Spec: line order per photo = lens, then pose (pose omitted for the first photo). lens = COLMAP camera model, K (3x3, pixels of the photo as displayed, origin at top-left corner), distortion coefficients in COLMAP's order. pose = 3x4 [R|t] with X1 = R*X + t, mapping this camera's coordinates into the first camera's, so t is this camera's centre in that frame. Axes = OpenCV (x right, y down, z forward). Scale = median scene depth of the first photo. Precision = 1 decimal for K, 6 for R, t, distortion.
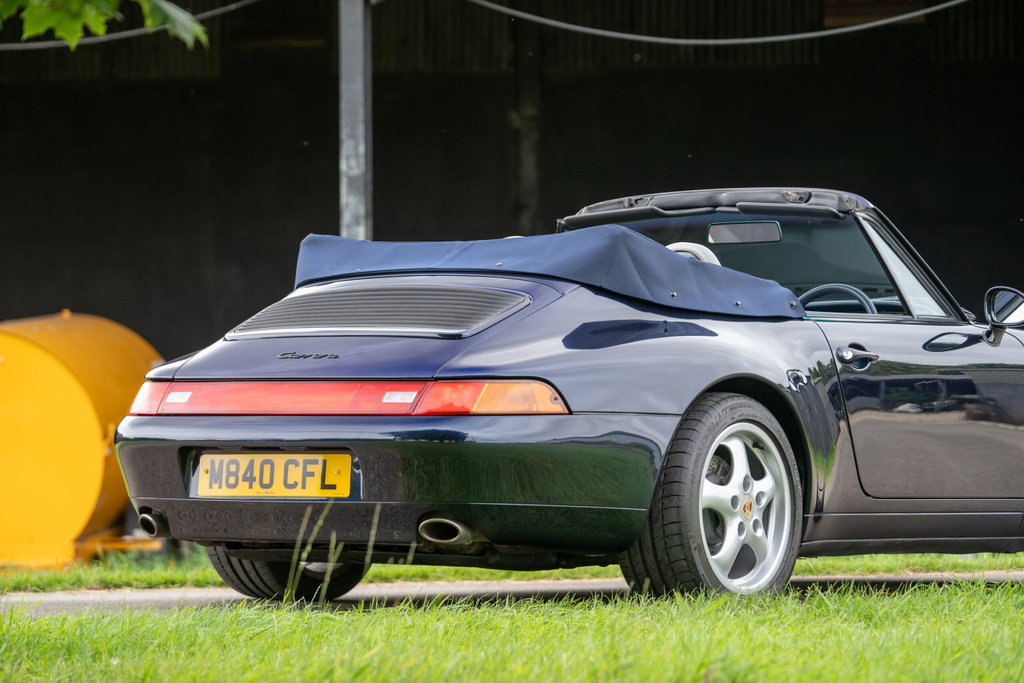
lens RADIAL K [[3792.4, 0, 512.0], [0, 3792.4, 341.5], [0, 0, 1]] dist [0.147735, 0.500597]
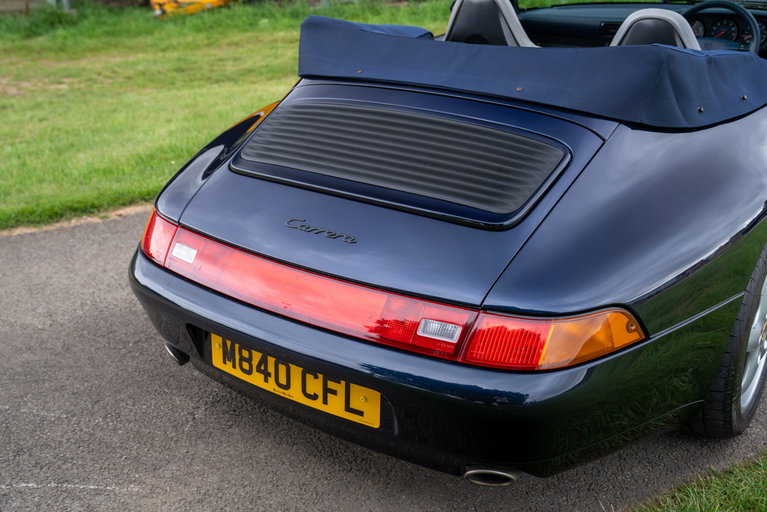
lens RADIAL K [[895.4, 0, 383.5], [0, 895.4, 256.0], [0, 0, 1]] dist [0.011406, 0.022589]
pose [[0.999295, -0.034806, 0.014050, -0.042741], [0.025832, 0.909304, 0.415330, -0.077320], [-0.027232, -0.414675, 0.909562, 0.817296]]
